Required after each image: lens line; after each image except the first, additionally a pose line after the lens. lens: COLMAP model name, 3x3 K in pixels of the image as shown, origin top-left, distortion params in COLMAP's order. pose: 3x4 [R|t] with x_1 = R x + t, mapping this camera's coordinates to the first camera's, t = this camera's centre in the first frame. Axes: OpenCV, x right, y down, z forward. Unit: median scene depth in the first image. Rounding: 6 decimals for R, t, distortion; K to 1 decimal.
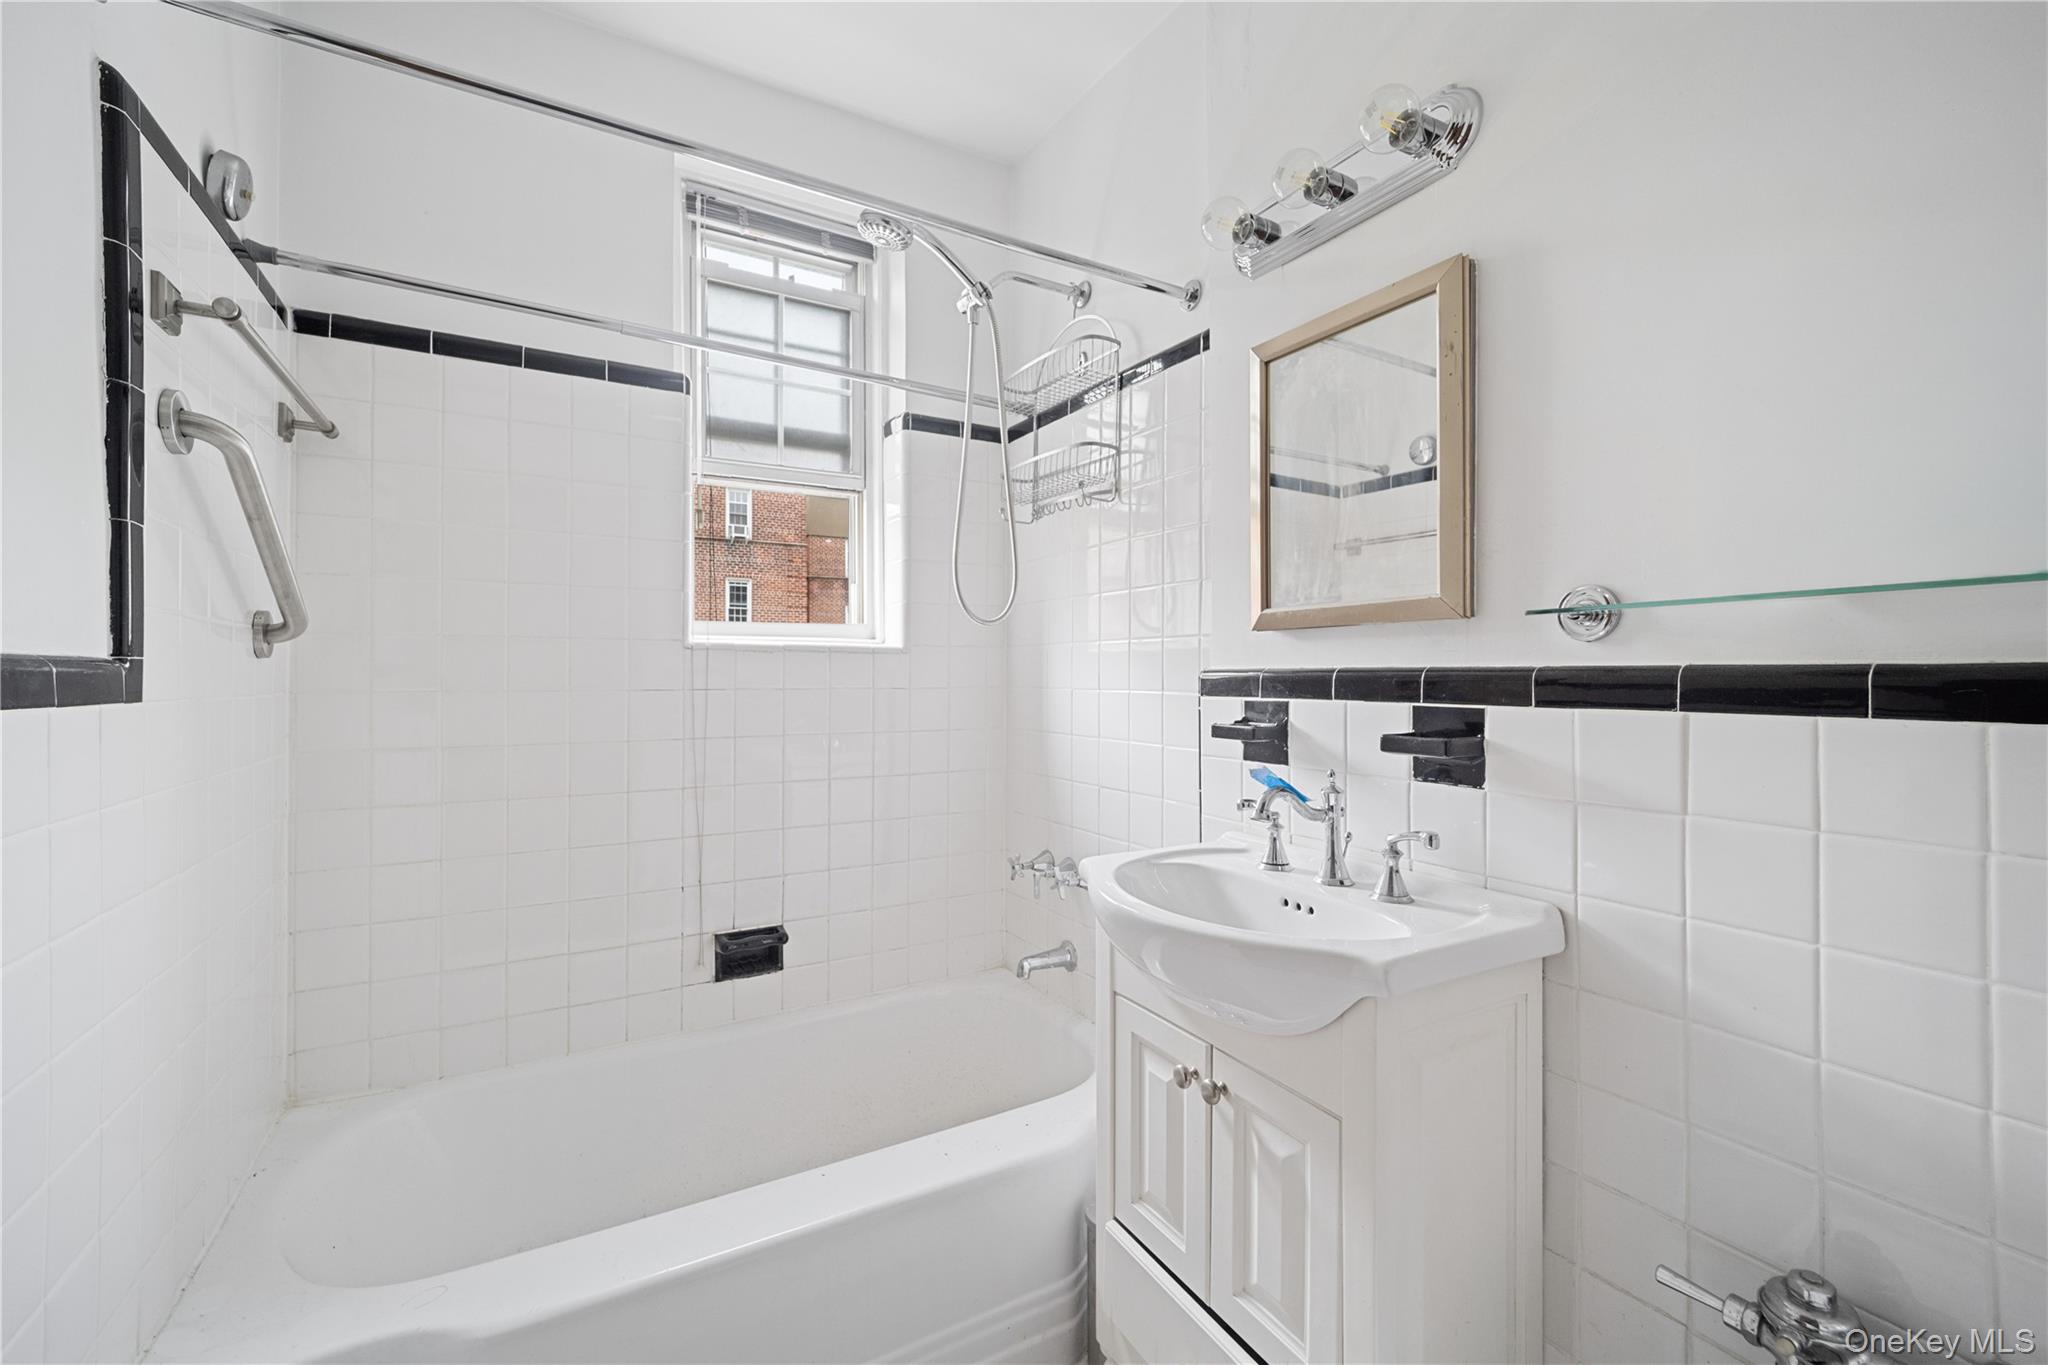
lens RADIAL K [[848.6, 0, 1020.1], [0, 848.6, 693.7], [0, 0, 1]] dist [-0.001117, -0.000293]
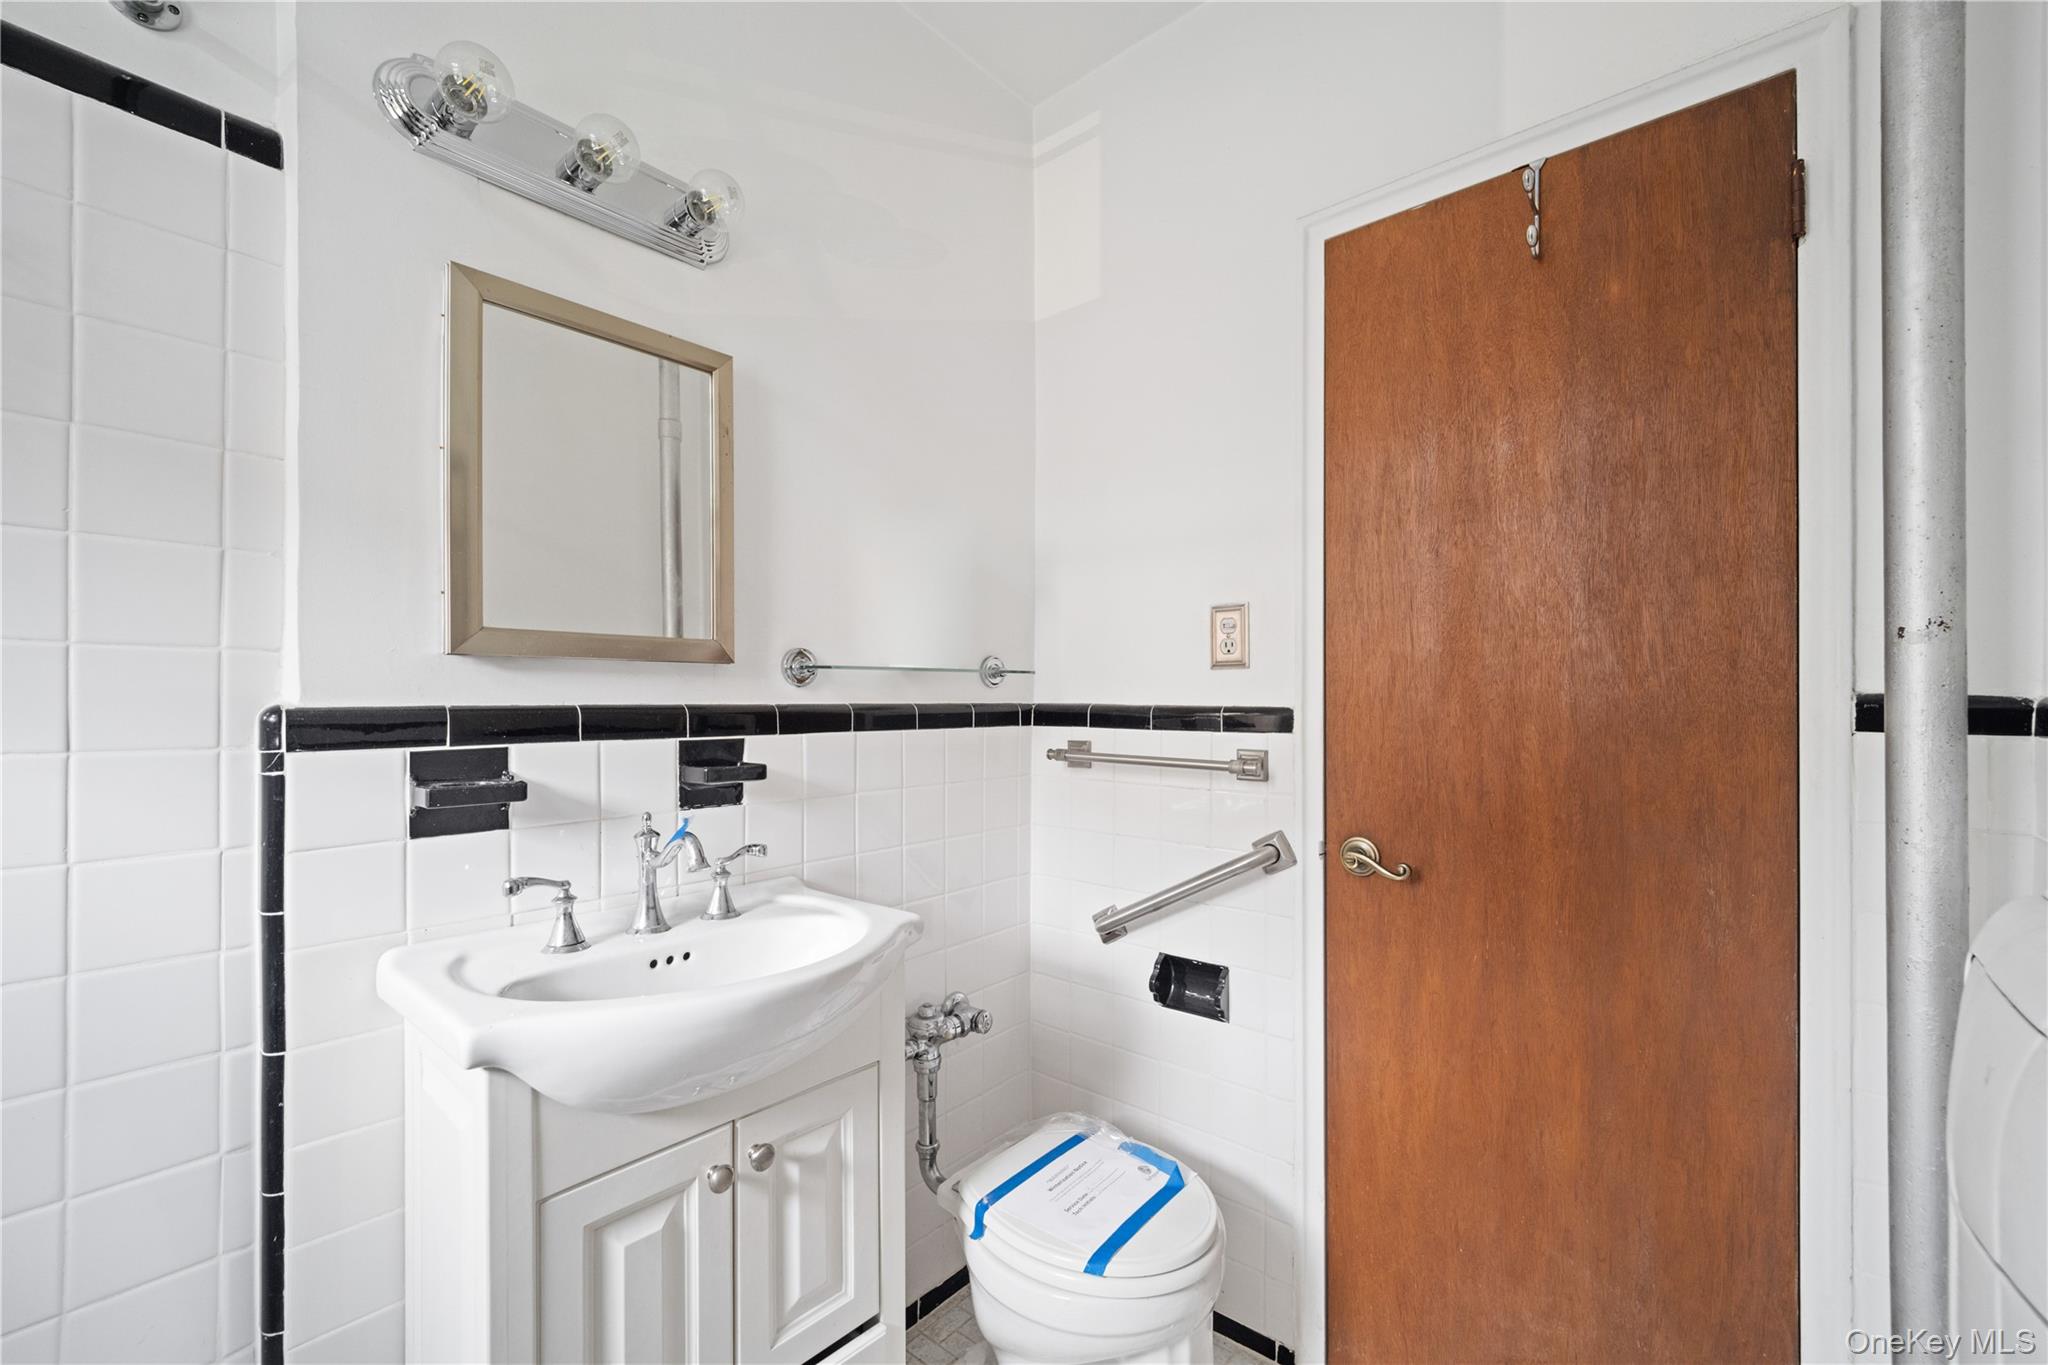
lens RADIAL K [[848.6, 0, 1020.1], [0, 848.6, 693.7], [0, 0, 1]] dist [-0.001117, -0.000293]
pose [[-0.337766, 0.007919, 0.941197, -0.722818], [0.025810, 0.999666, 0.000852, -0.036369], [-0.940876, 0.024580, -0.337858, 0.990023]]
